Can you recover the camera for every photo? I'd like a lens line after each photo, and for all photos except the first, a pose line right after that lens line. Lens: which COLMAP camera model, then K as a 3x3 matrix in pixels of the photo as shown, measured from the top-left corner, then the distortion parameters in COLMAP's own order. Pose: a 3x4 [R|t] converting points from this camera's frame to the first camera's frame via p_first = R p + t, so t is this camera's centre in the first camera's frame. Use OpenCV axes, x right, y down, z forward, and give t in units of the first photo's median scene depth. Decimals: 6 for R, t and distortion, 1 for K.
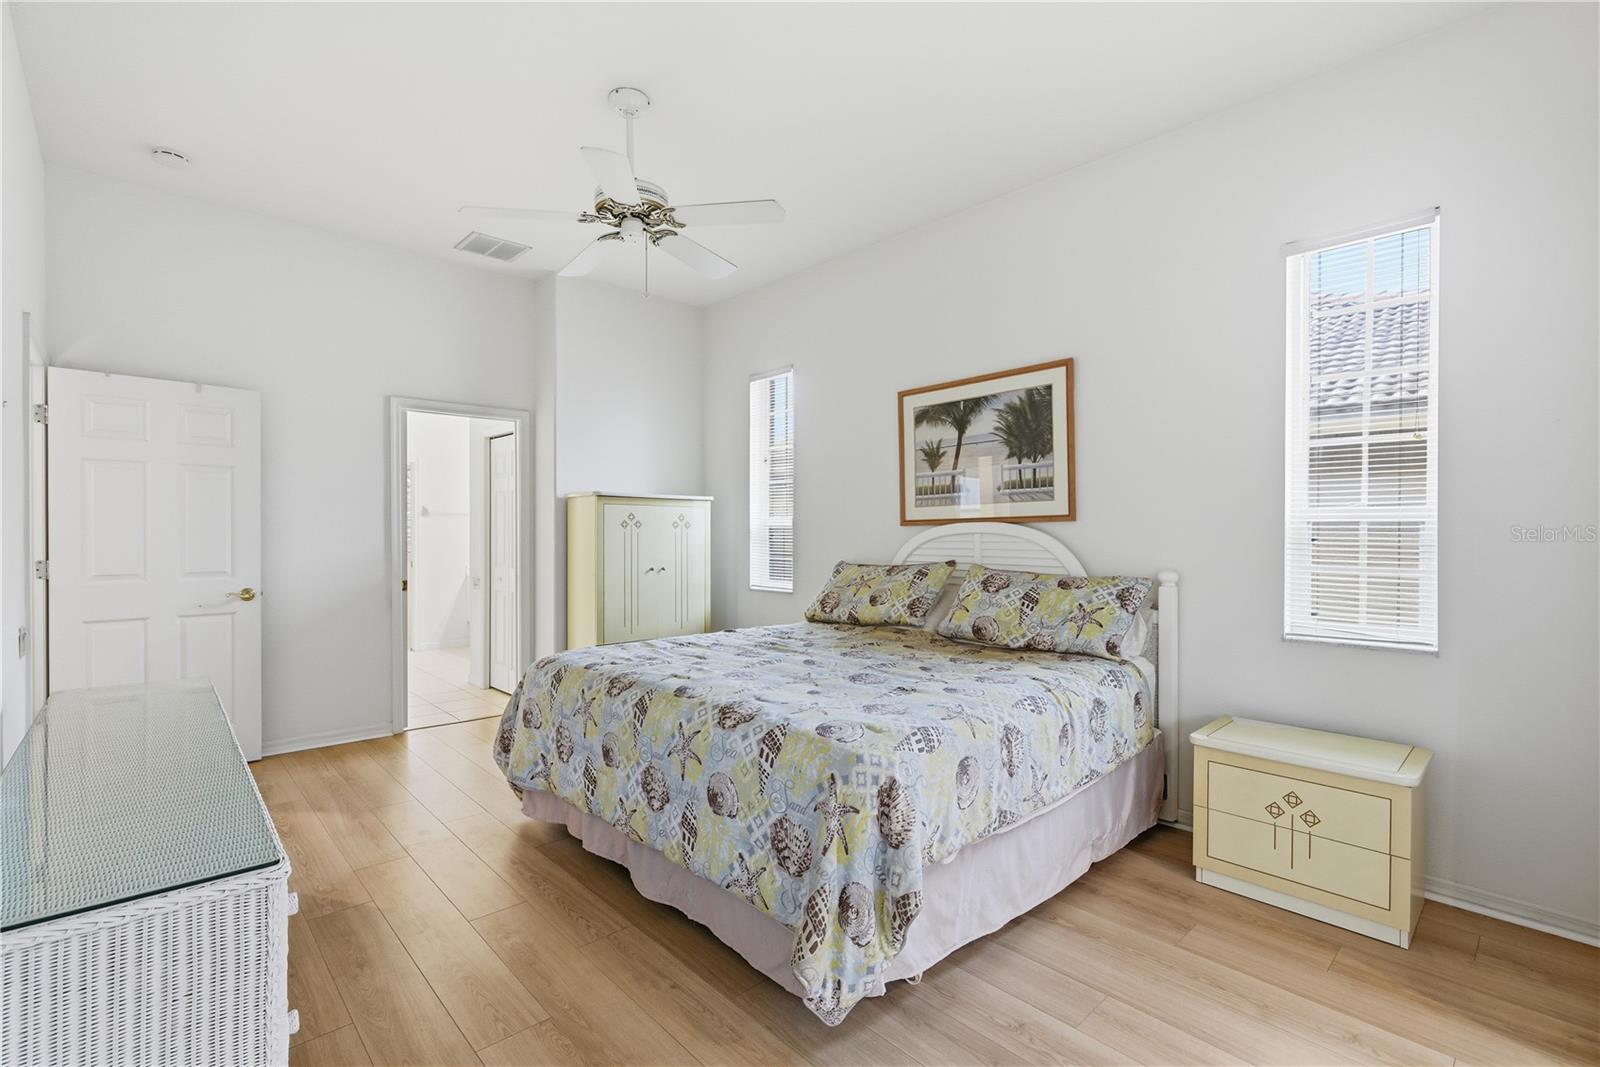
lens RADIAL K [[732.2, 0, 796.3], [0, 732.2, 526.7], [0, 0, 1]] dist [-0.005995, 0.001970]
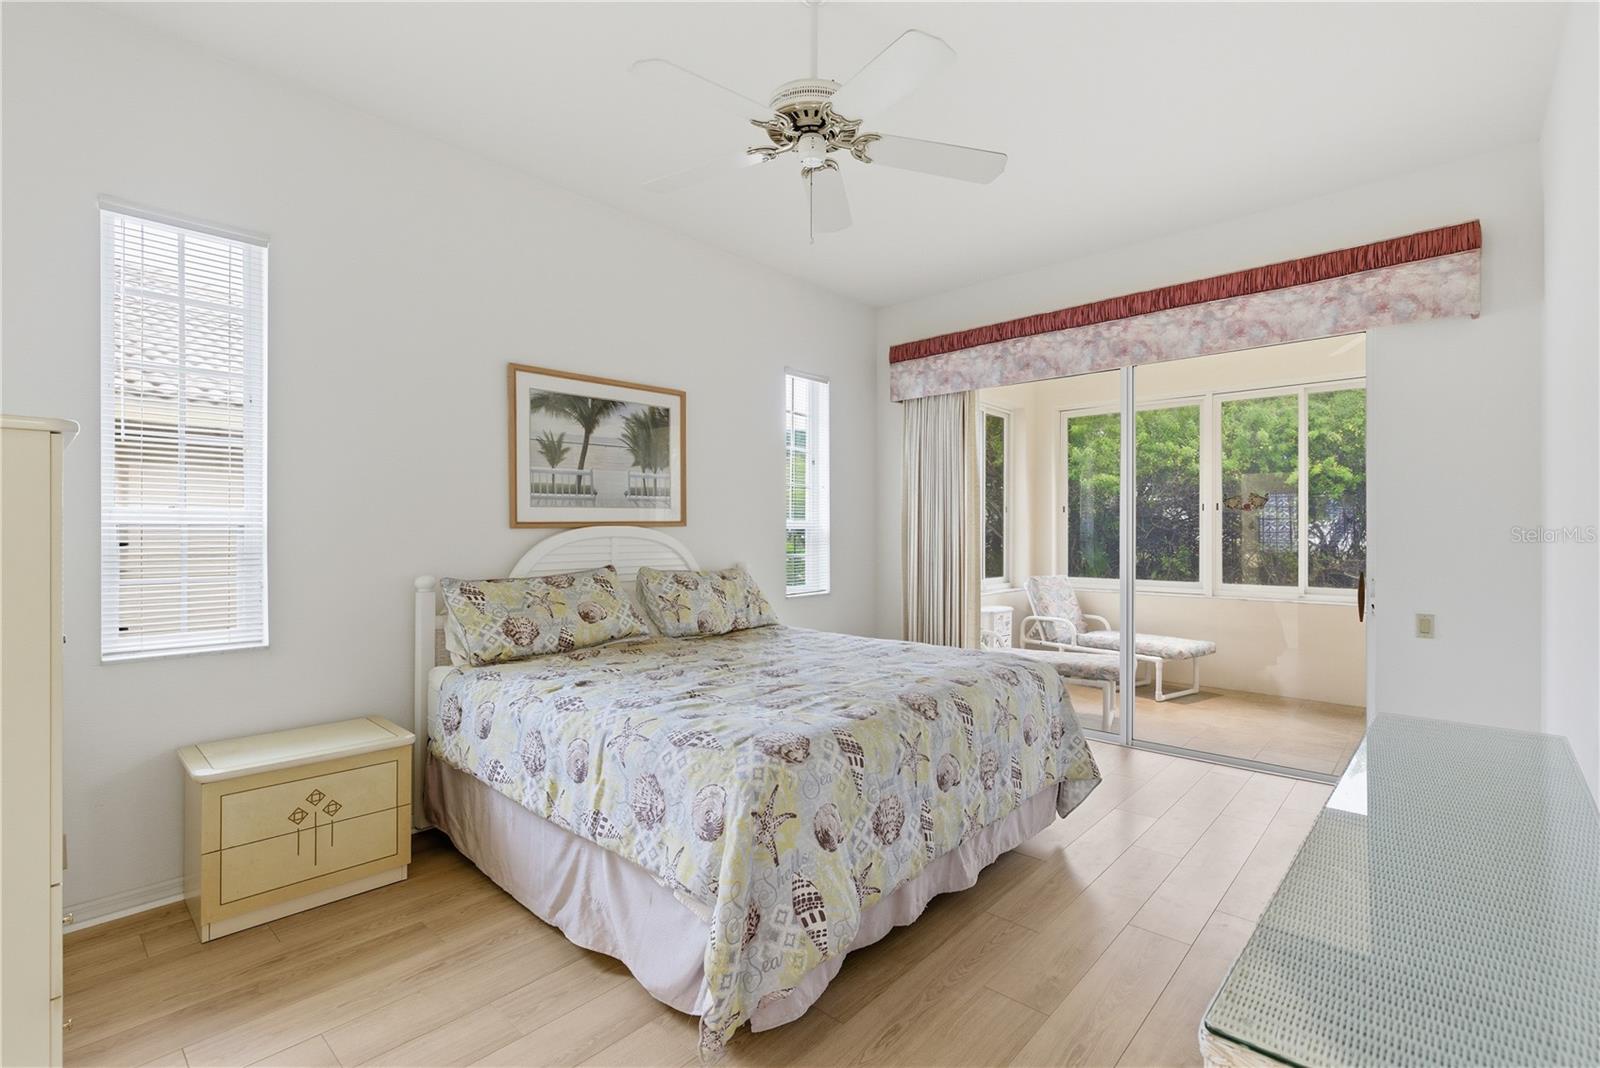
lens RADIAL K [[732.2, 0, 785.5], [0, 732.2, 530.0], [0, 0, 1]] dist [-0.005995, 0.001970]
pose [[-0.073051, 0.004988, 0.997316, -0.748405], [-0.007475, 0.999957, -0.005548, 0.002925], [-0.997300, -0.007860, -0.073010, 0.822342]]
